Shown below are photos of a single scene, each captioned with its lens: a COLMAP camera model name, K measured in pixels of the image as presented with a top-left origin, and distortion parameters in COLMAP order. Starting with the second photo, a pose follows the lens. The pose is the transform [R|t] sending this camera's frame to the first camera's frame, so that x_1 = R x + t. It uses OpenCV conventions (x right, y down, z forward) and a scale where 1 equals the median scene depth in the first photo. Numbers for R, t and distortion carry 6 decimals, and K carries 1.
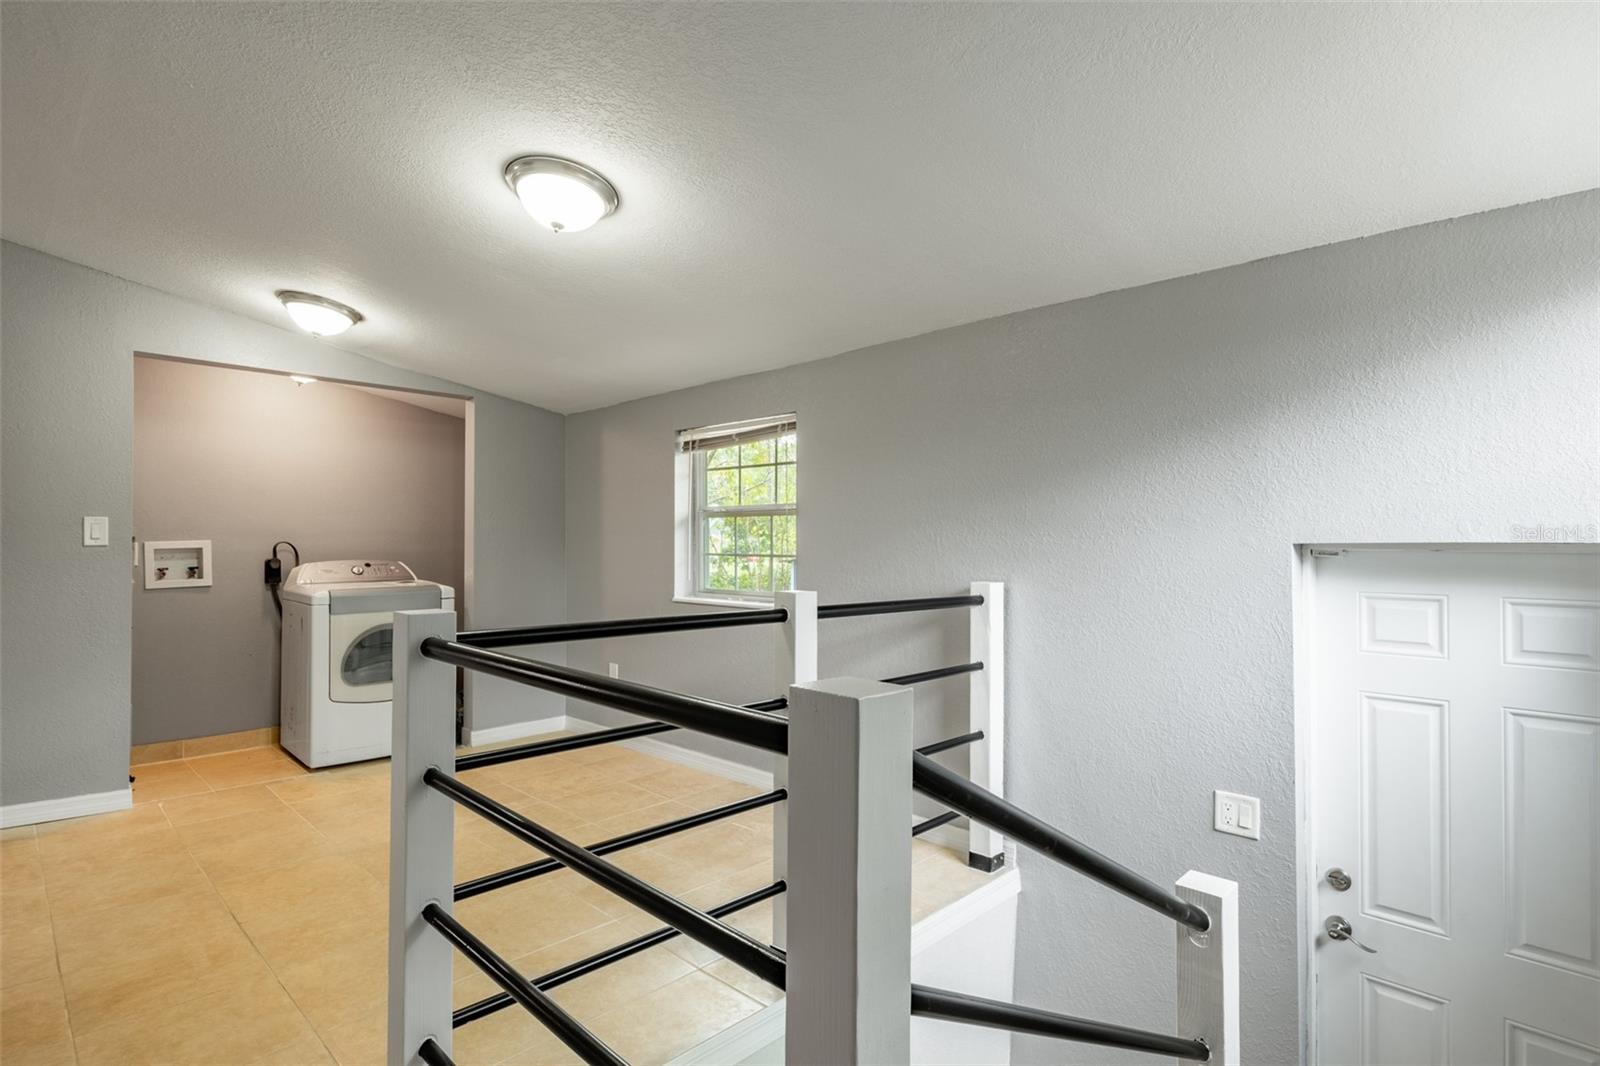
lens RADIAL K [[808.9, 0, 809.8], [0, 808.9, 522.2], [0, 0, 1]] dist [-0.001649, -0.000611]
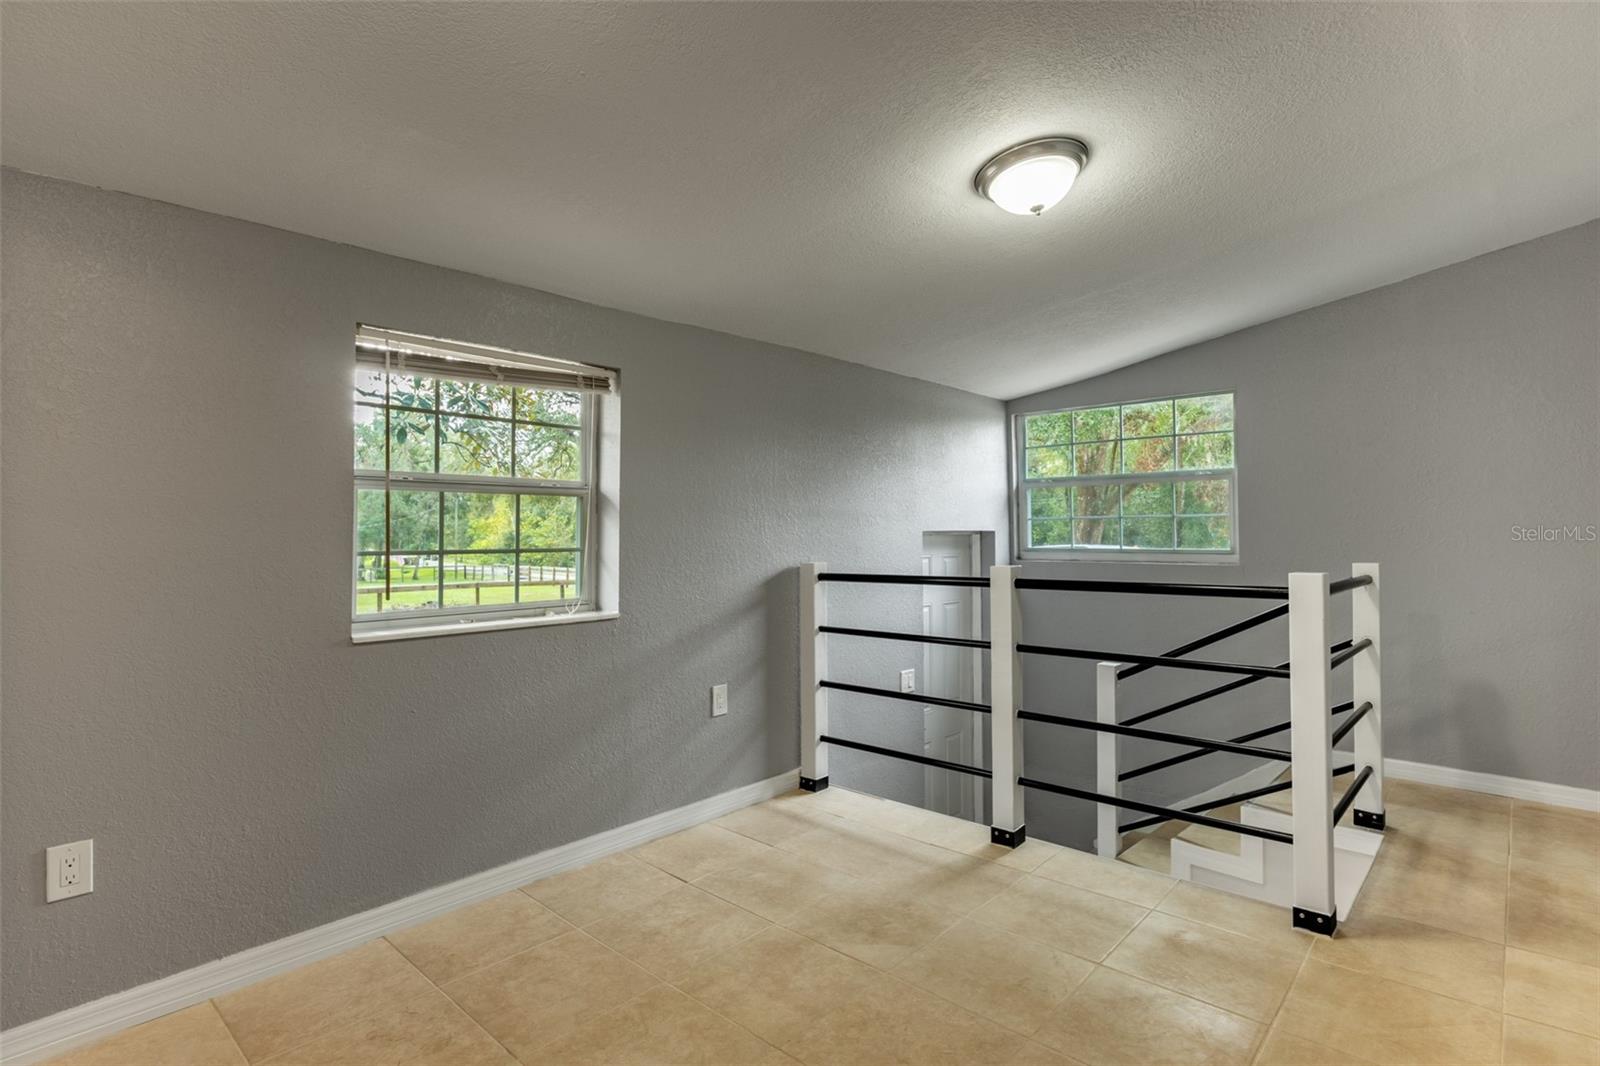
lens RADIAL K [[808.9, 0, 809.8], [0, 808.9, 522.2], [0, 0, 1]] dist [-0.001649, -0.000611]
pose [[-0.038754, 0.011196, 0.999186, -0.789446], [-0.019686, 0.999735, -0.011966, 0.020111], [-0.999055, -0.020134, -0.038523, 0.804634]]
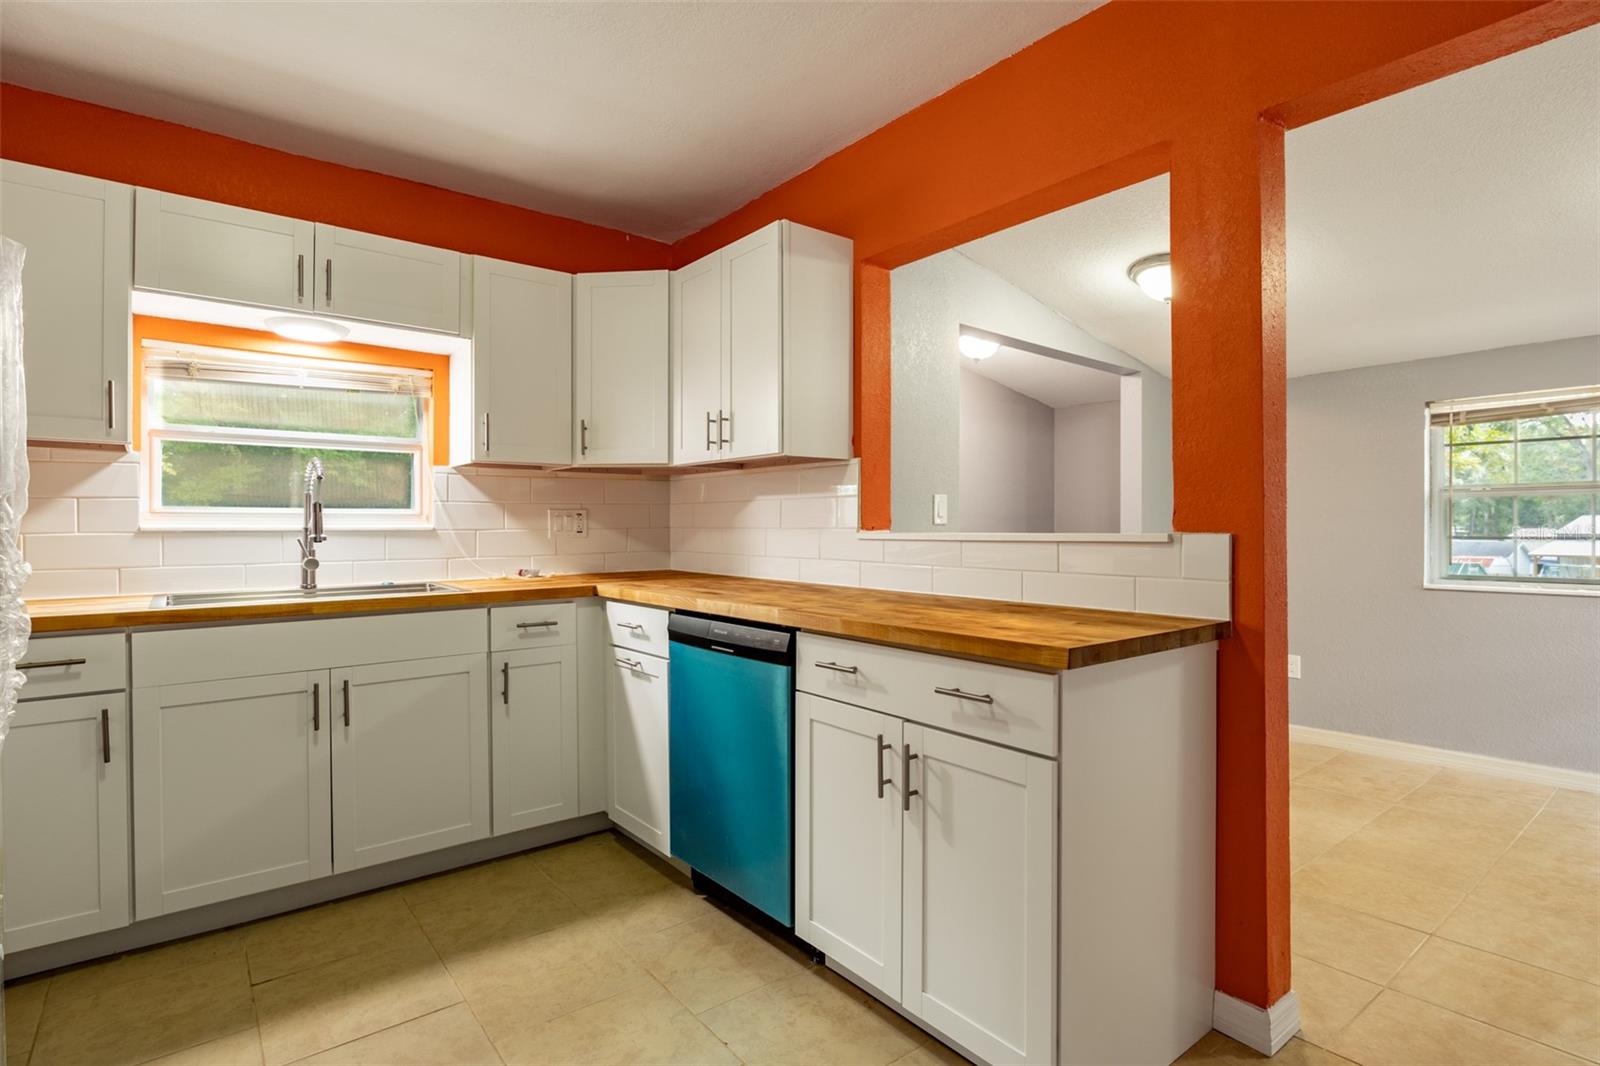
lens RADIAL K [[808.9, 0, 809.8], [0, 808.9, 522.2], [0, 0, 1]] dist [-0.001649, -0.000611]
pose [[0.994056, 0.001514, -0.108855, -0.843824], [-0.000618, 0.999966, 0.008269, 0.017138], [0.108864, -0.008153, 0.994023, 0.016531]]
